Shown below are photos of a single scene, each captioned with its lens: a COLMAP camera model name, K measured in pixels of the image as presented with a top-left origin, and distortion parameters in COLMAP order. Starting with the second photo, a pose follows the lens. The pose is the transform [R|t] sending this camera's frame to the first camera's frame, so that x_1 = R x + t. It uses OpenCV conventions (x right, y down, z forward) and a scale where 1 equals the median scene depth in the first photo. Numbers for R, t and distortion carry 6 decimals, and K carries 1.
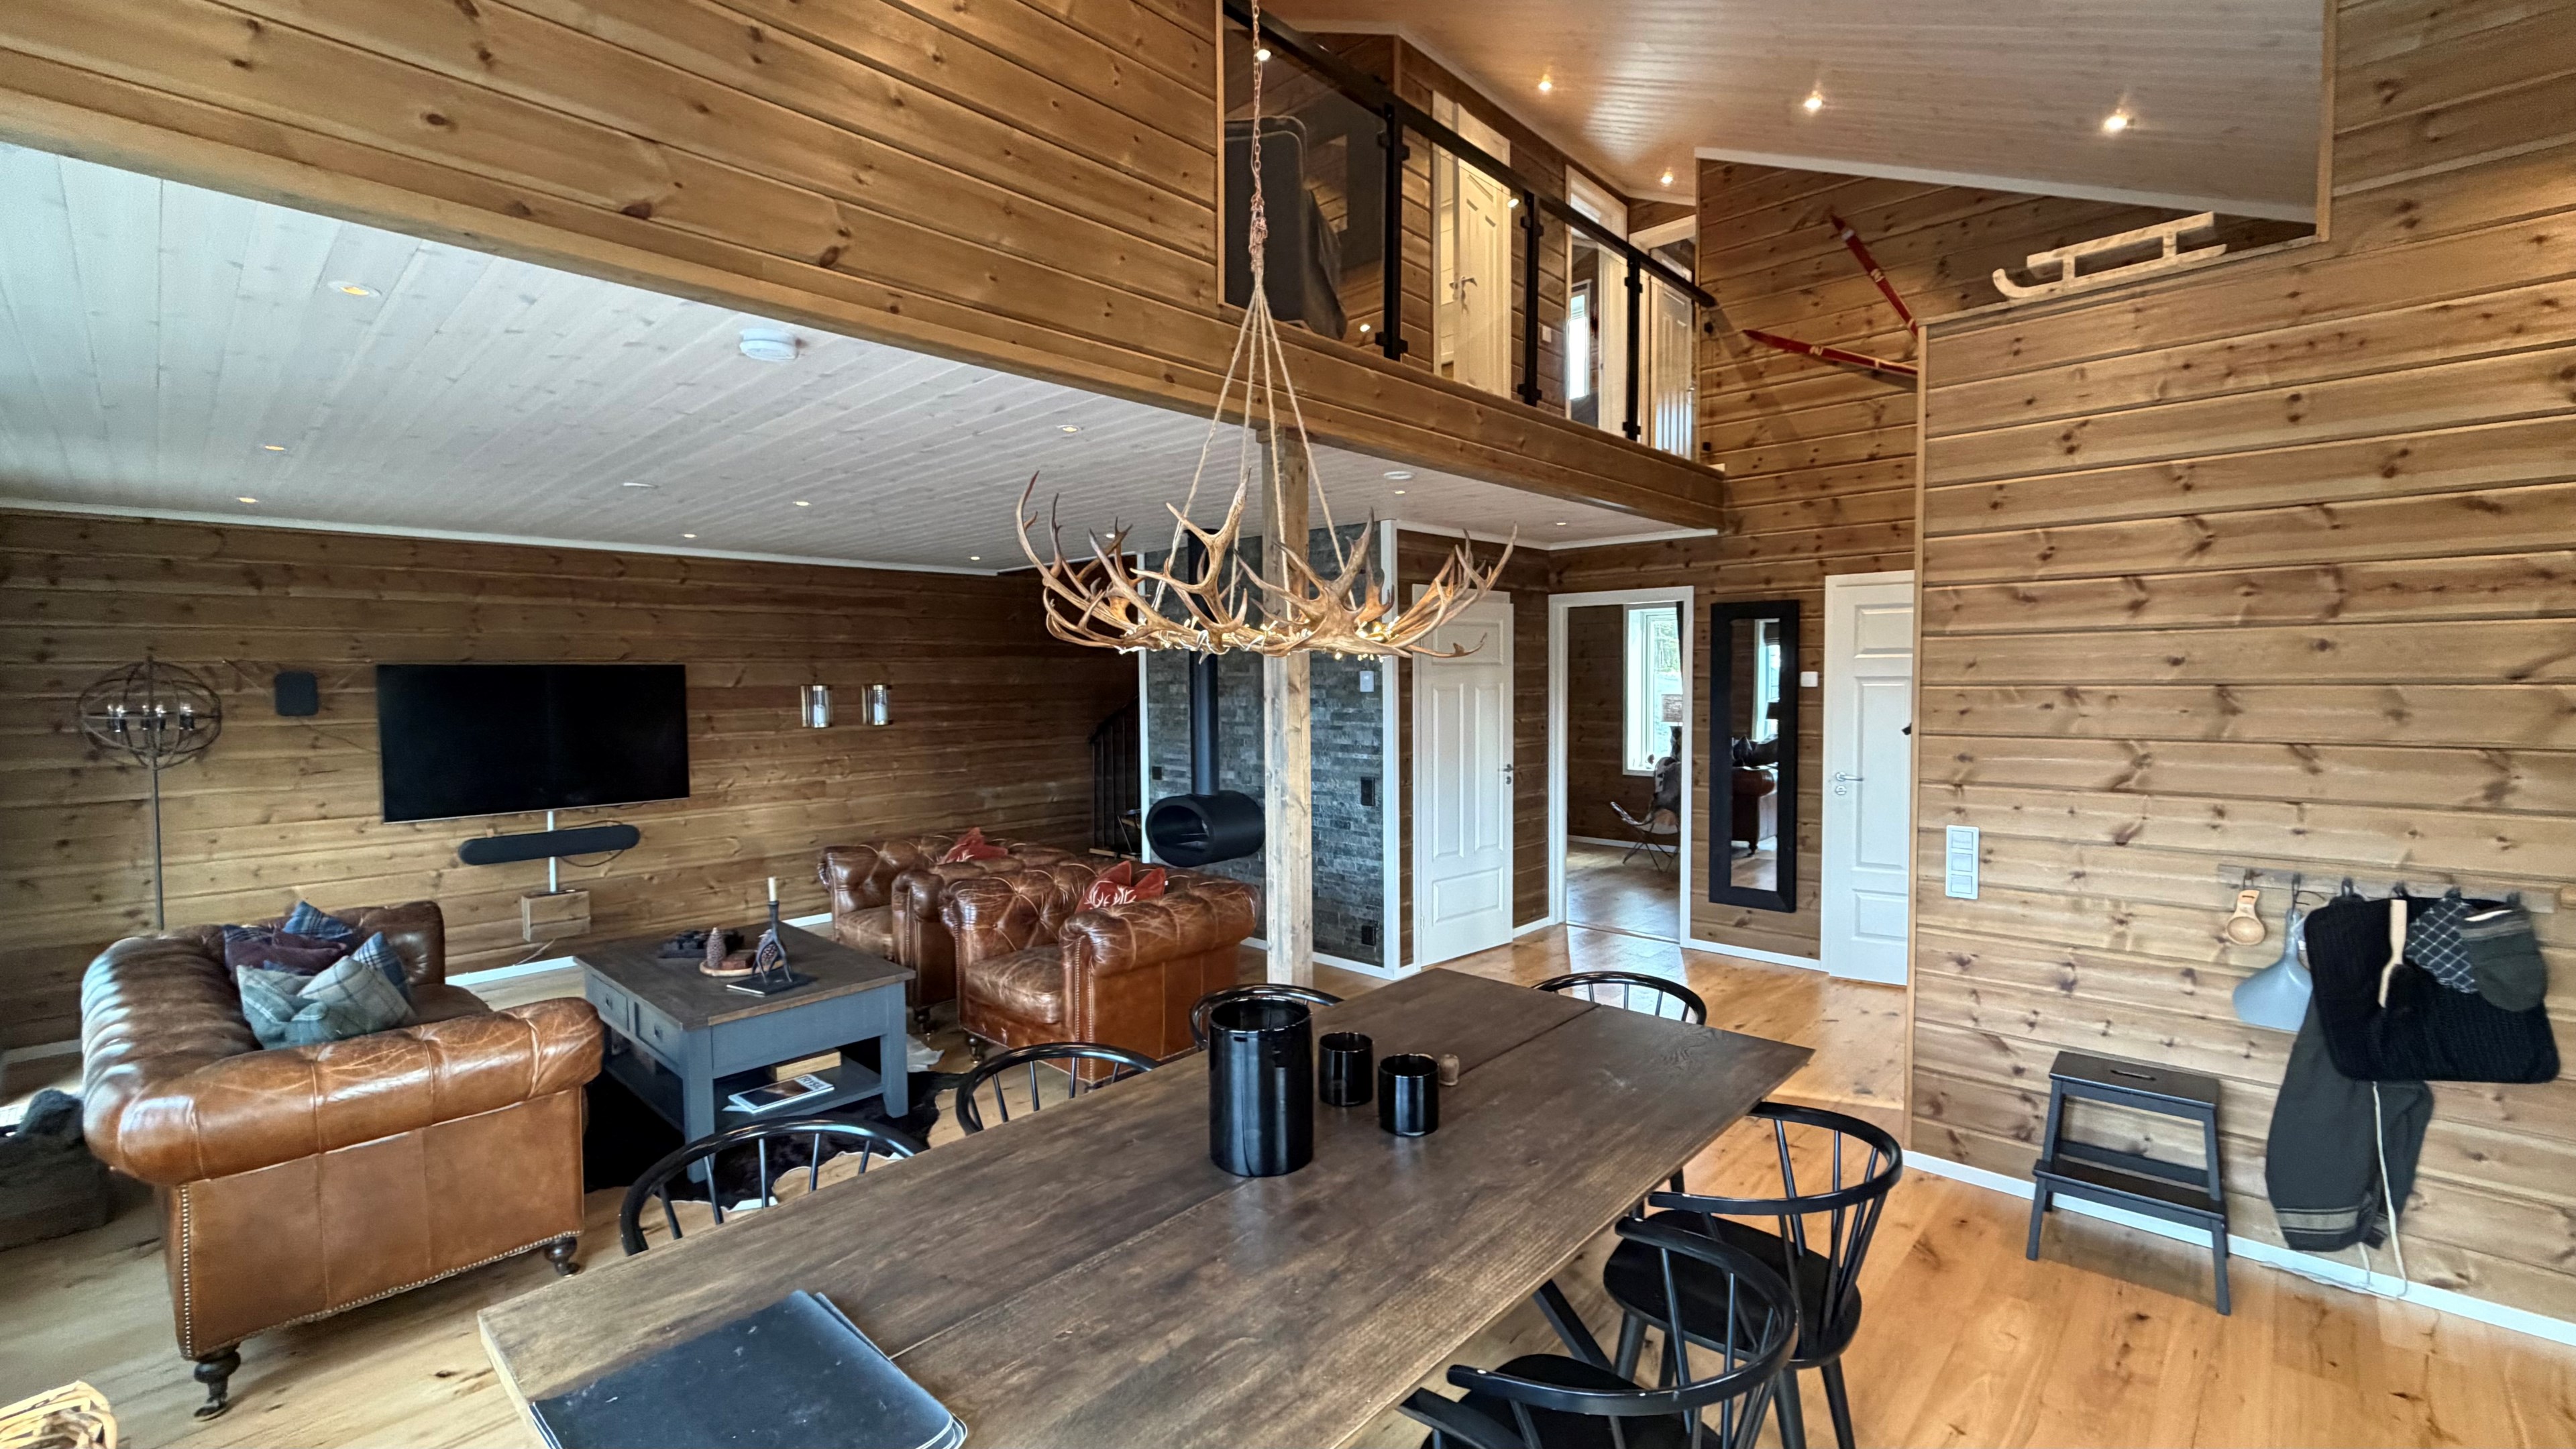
lens RADIAL K [[1071.6, 0, 1266.5], [0, 1071.6, 712.1], [0, 0, 1]] dist [0.010604, 0.000496]
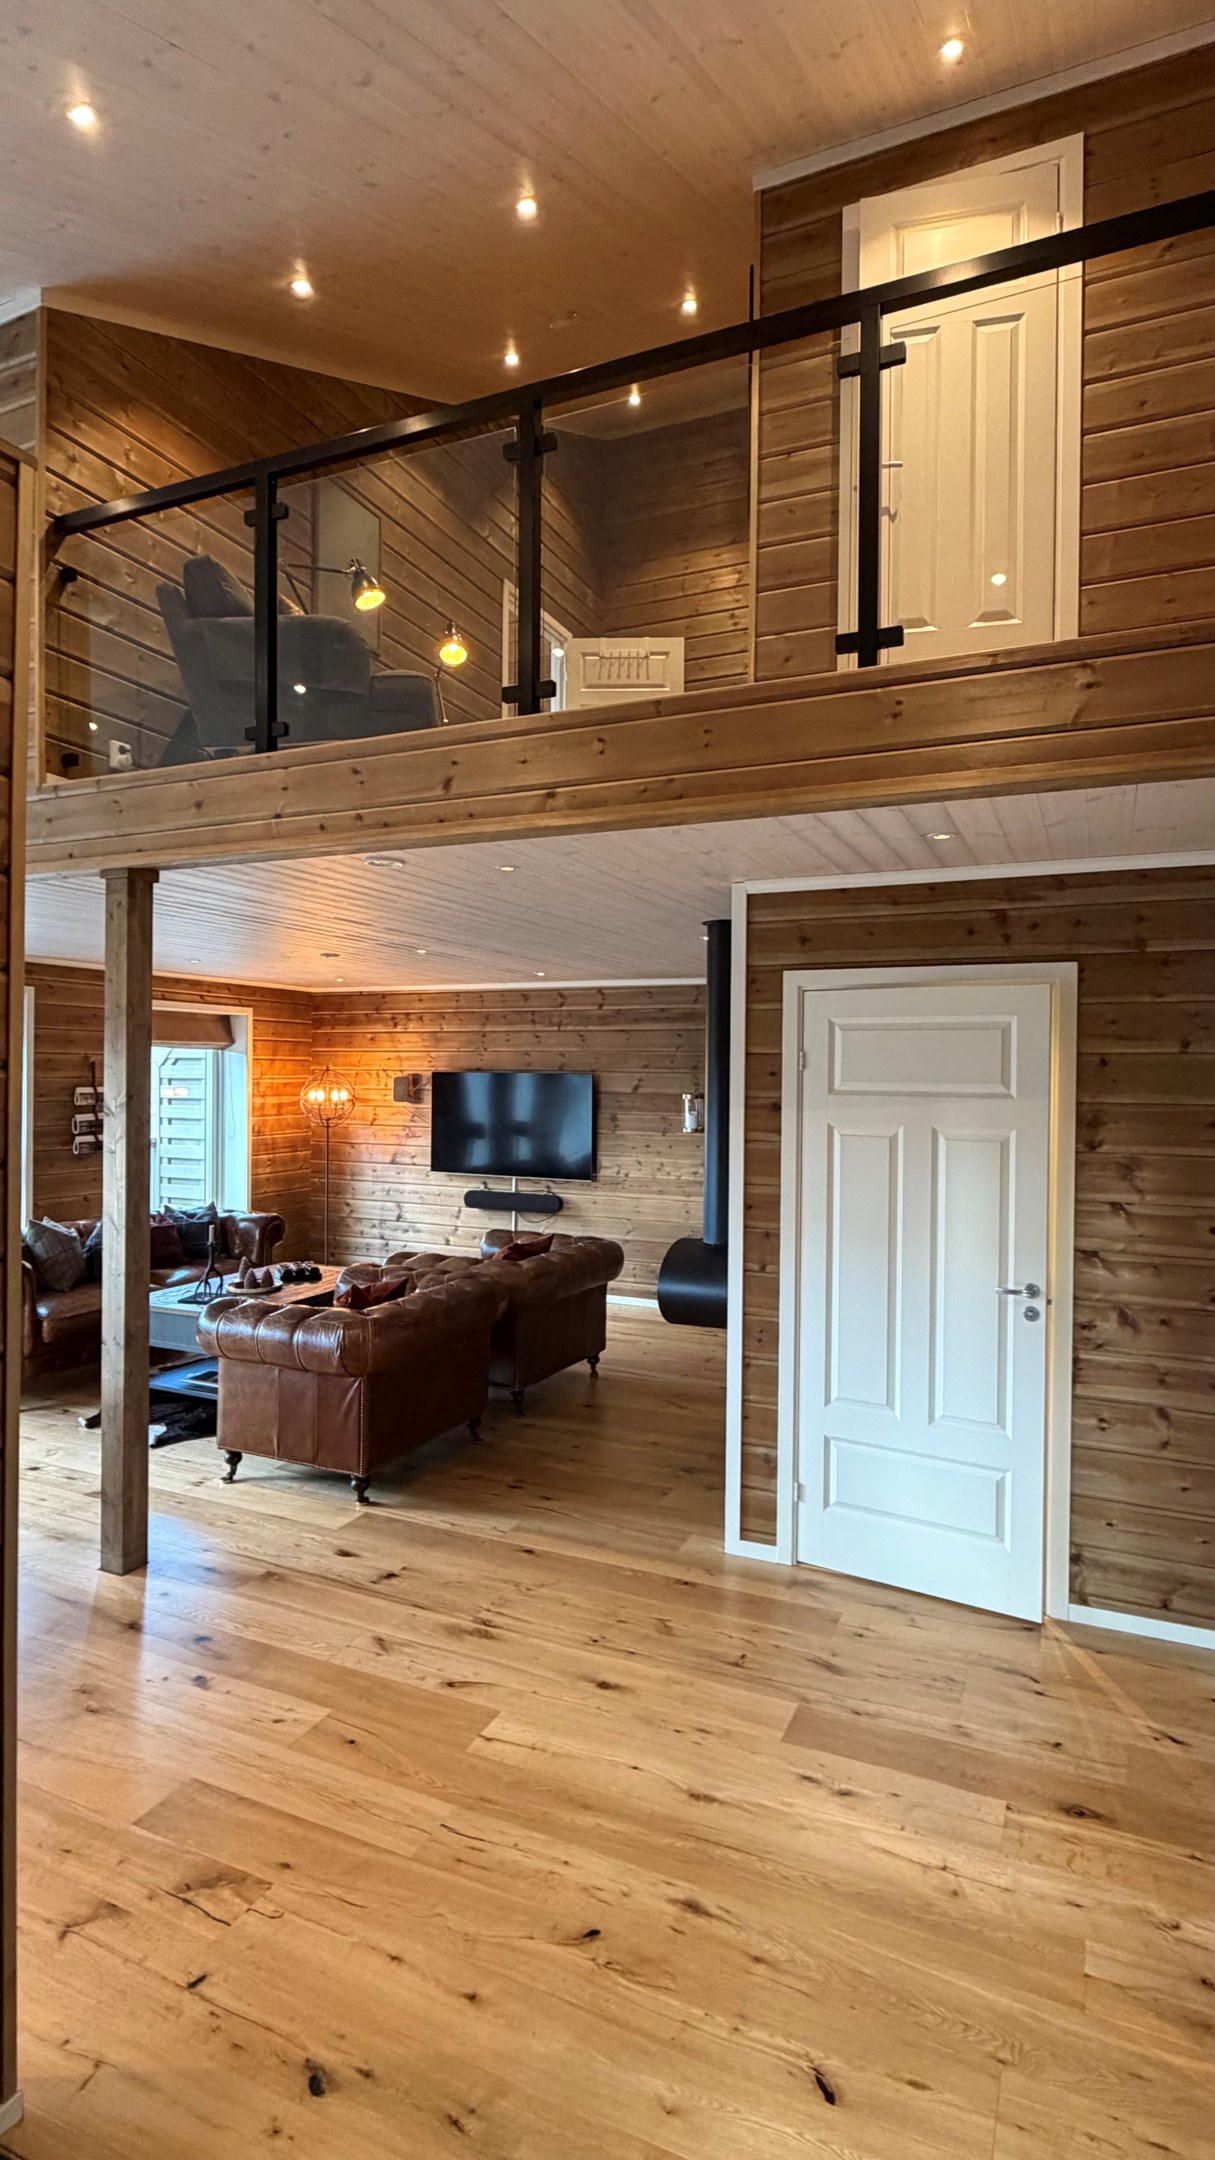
lens RADIAL K [[1085.8, 0, 610.4], [0, 1085.8, 1082.2], [0, 0, 1]] dist [-0.000300, 0.000005]
pose [[0.338410, 0.024291, -0.940685, 0.682227], [-0.050028, 0.998717, 0.007791, -0.048099], [0.939668, 0.044424, 0.339191, 0.627003]]
